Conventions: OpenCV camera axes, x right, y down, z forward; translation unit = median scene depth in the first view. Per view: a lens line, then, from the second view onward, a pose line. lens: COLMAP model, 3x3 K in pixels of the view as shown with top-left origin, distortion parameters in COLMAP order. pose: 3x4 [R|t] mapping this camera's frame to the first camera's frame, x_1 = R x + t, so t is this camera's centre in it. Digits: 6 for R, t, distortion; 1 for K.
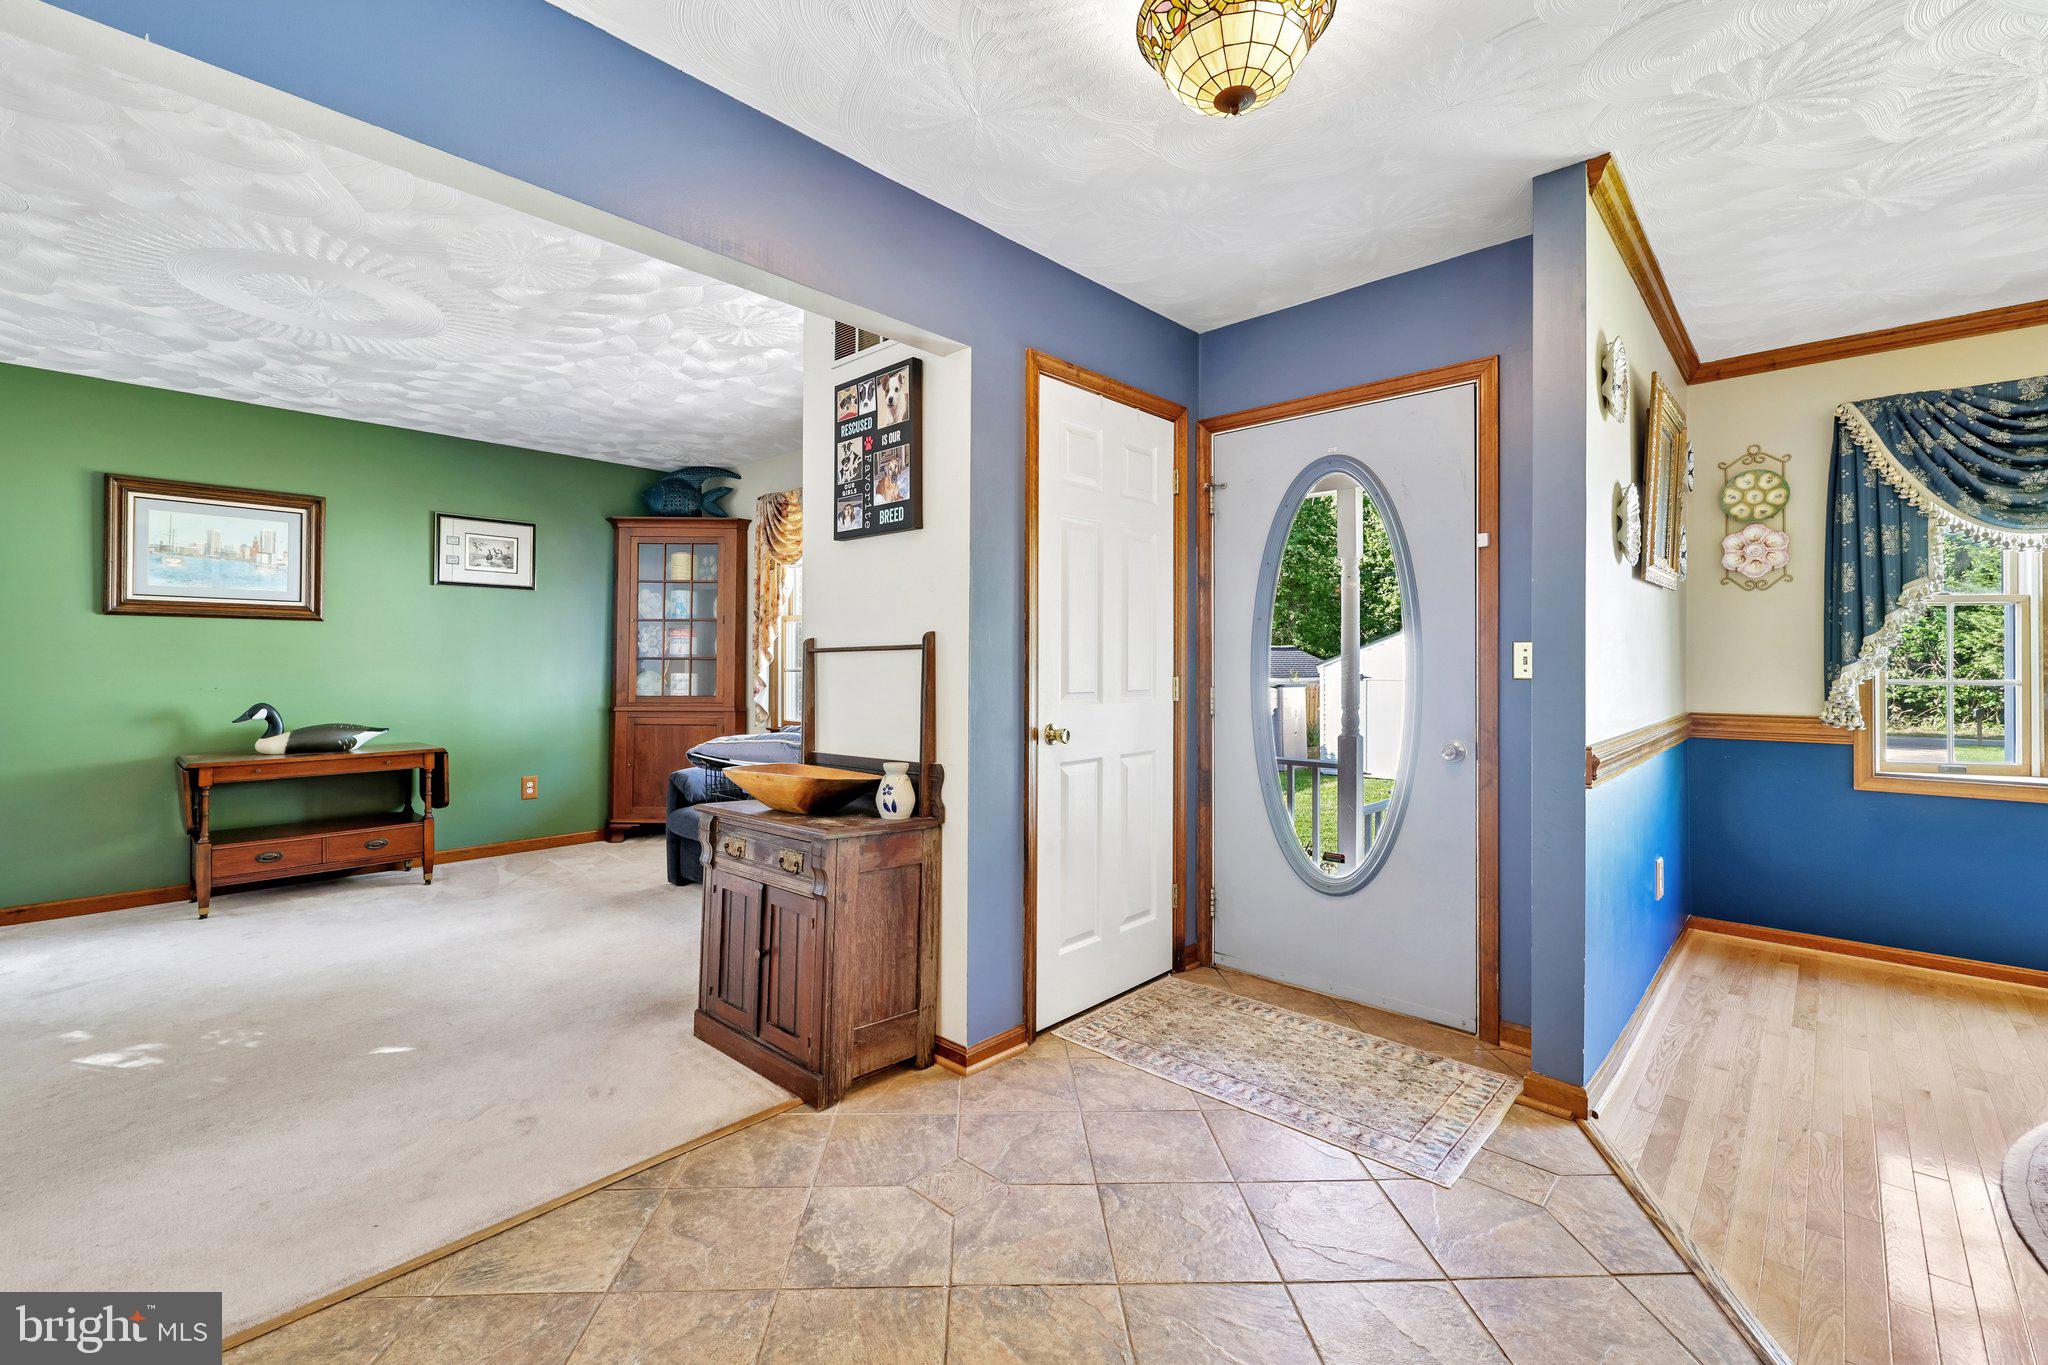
lens RADIAL K [[878.0, 0, 1017.7], [0, 878.0, 662.0], [0, 0, 1]] dist [-0.000827, -0.000050]
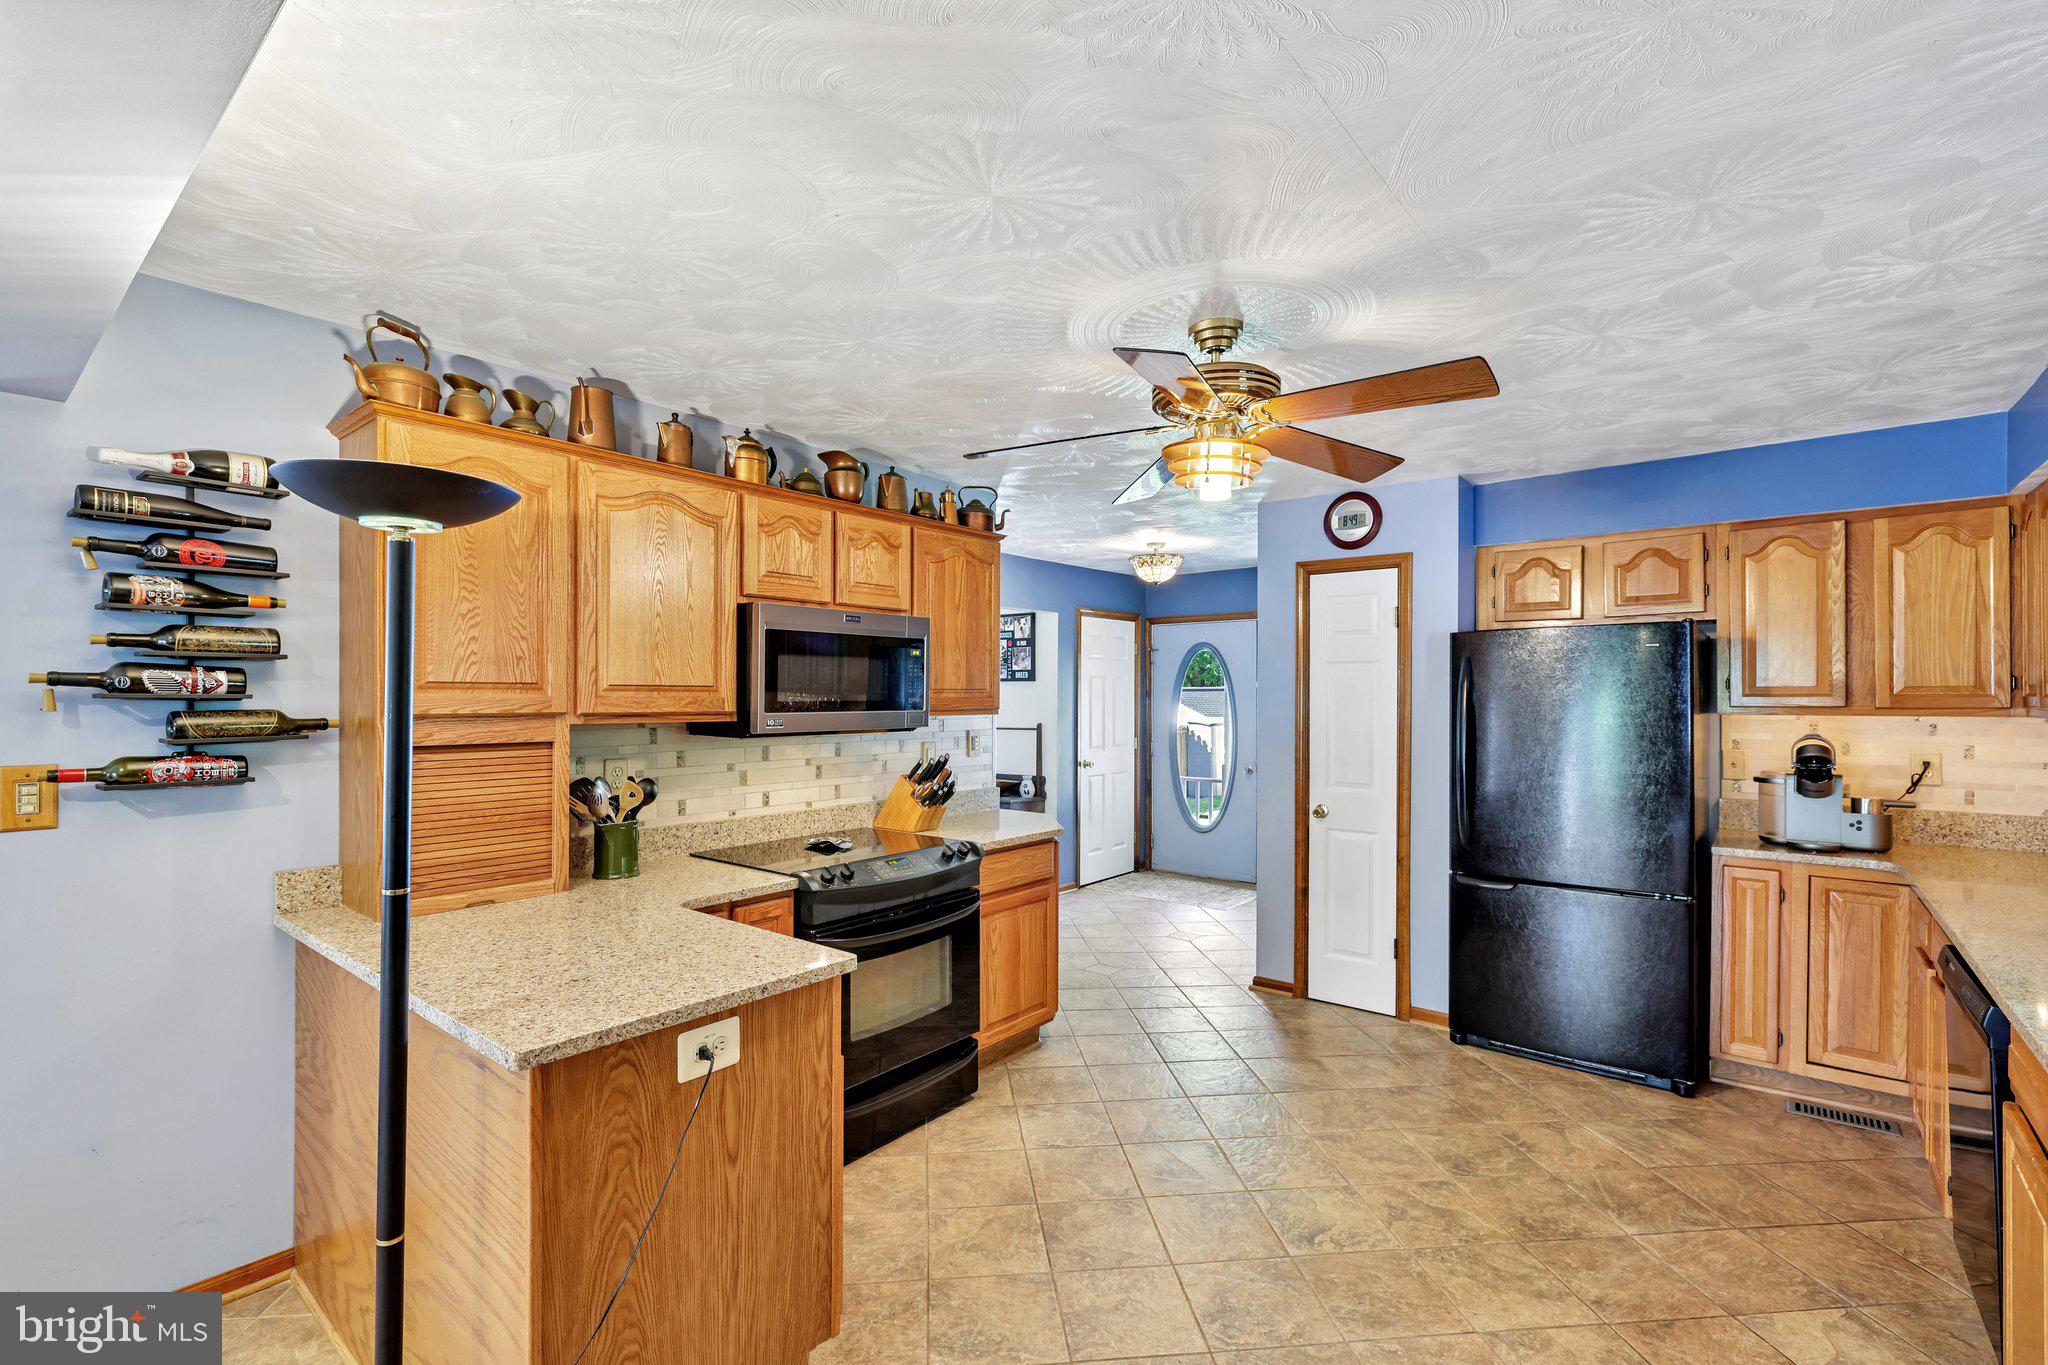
lens RADIAL K [[910.1, 0, 1011.9], [0, 910.1, 695.3], [0, 0, 1]] dist [-0.000343, -0.000082]
pose [[0.998378, -0.000657, 0.056931, -0.252581], [0.000775, 0.999998, -0.002051, -0.083809], [-0.056930, 0.002092, 0.998376, -1.226570]]
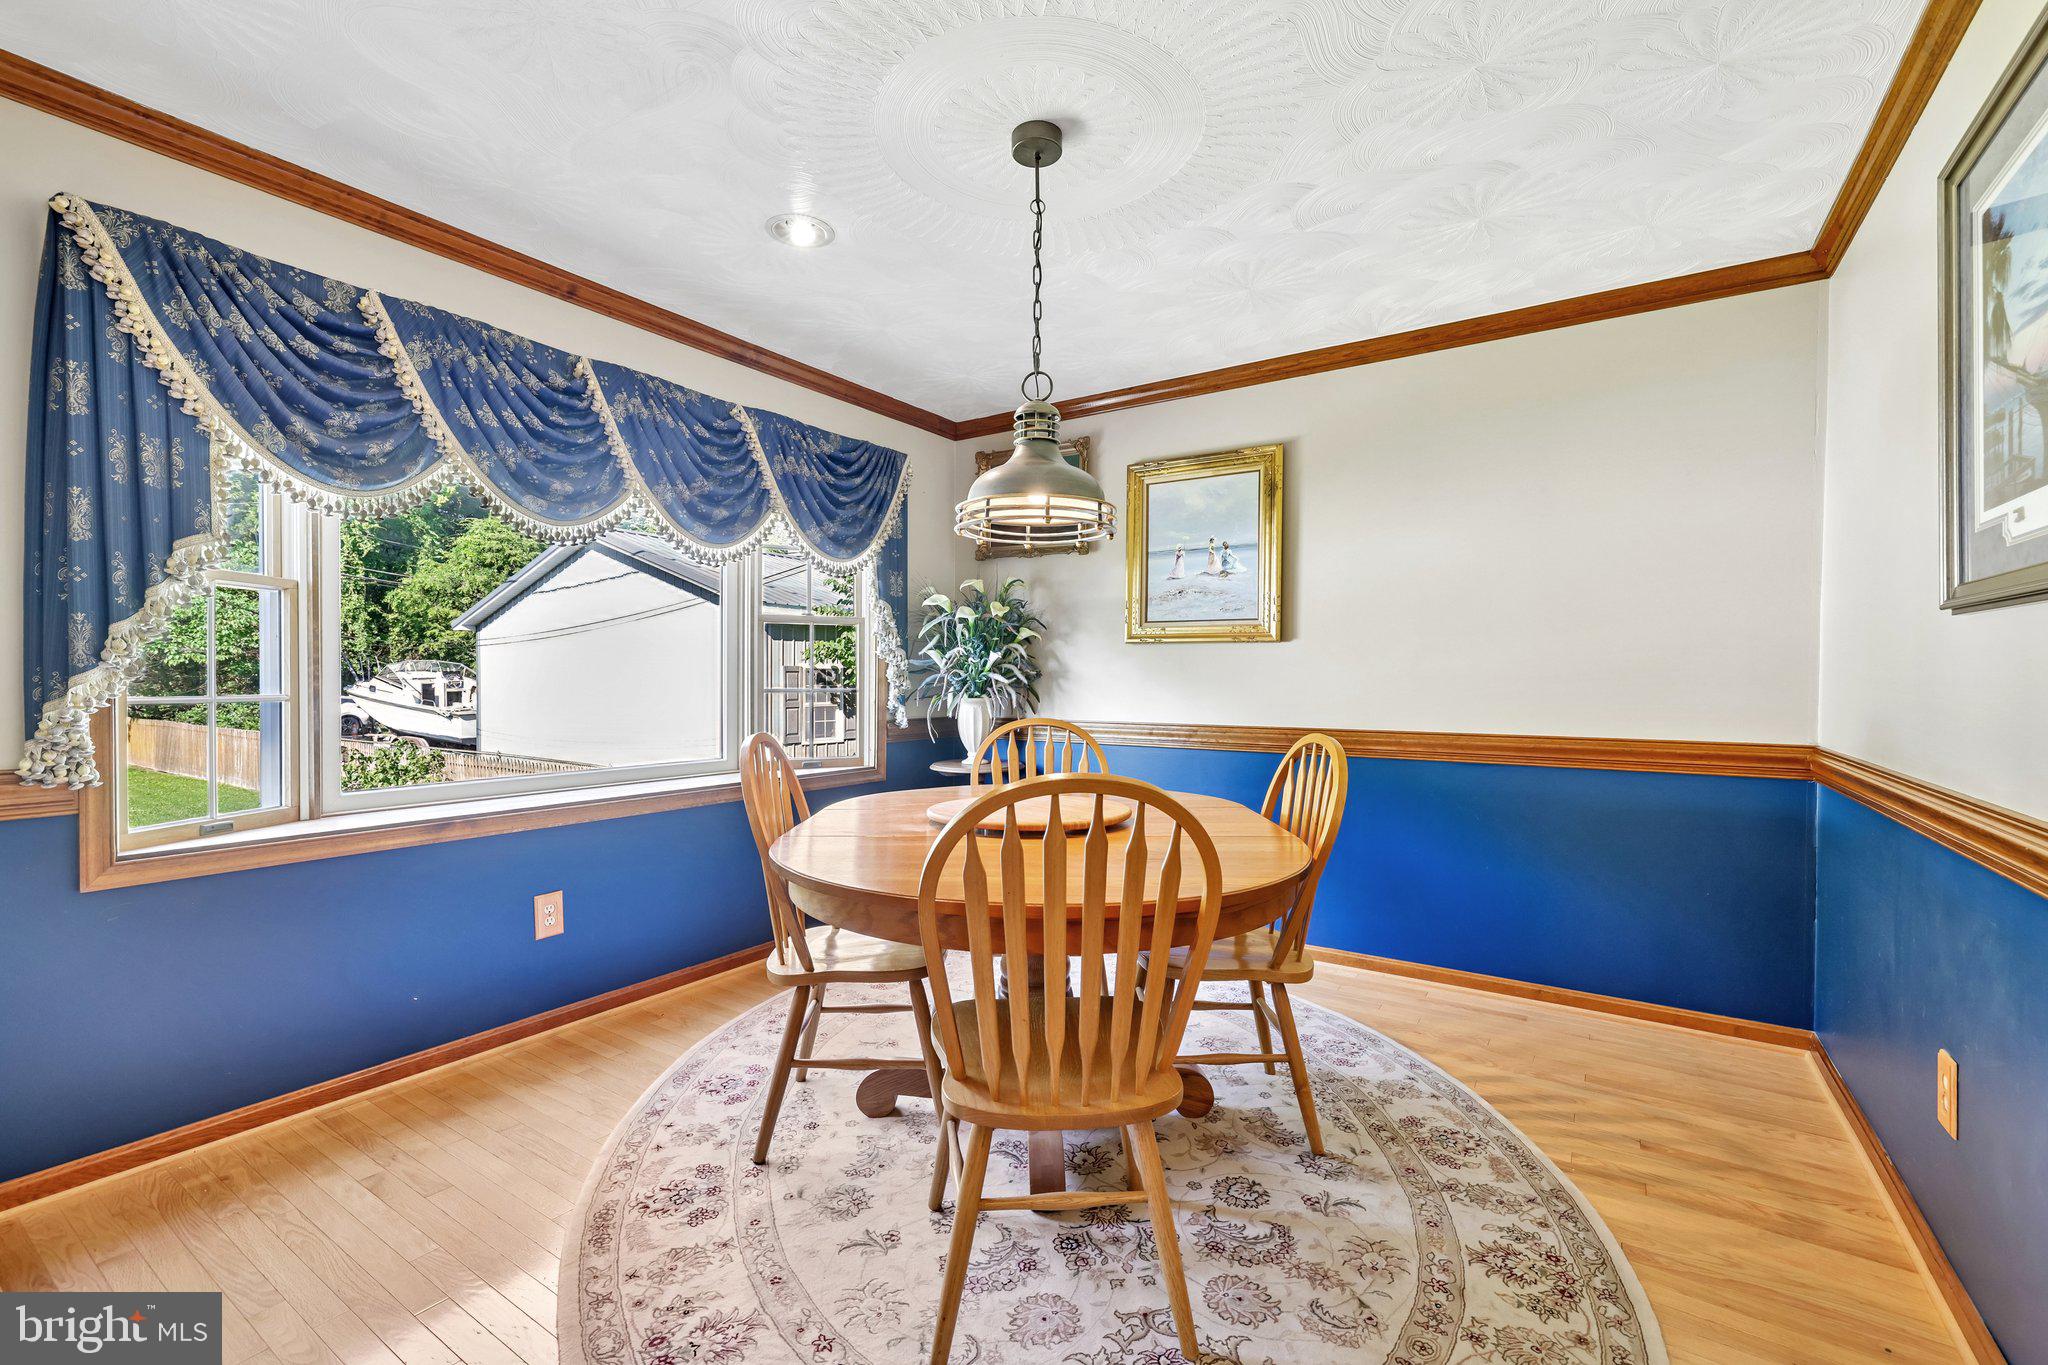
lens RADIAL K [[878.0, 0, 1023.7], [0, 878.0, 683.4], [0, 0, 1]] dist [-0.000827, -0.000050]
pose [[-0.158039, -0.007182, 0.987407, 0.306139], [-0.000505, 0.999974, 0.007193, 0.005513], [-0.987433, 0.000638, -0.158039, 0.497069]]
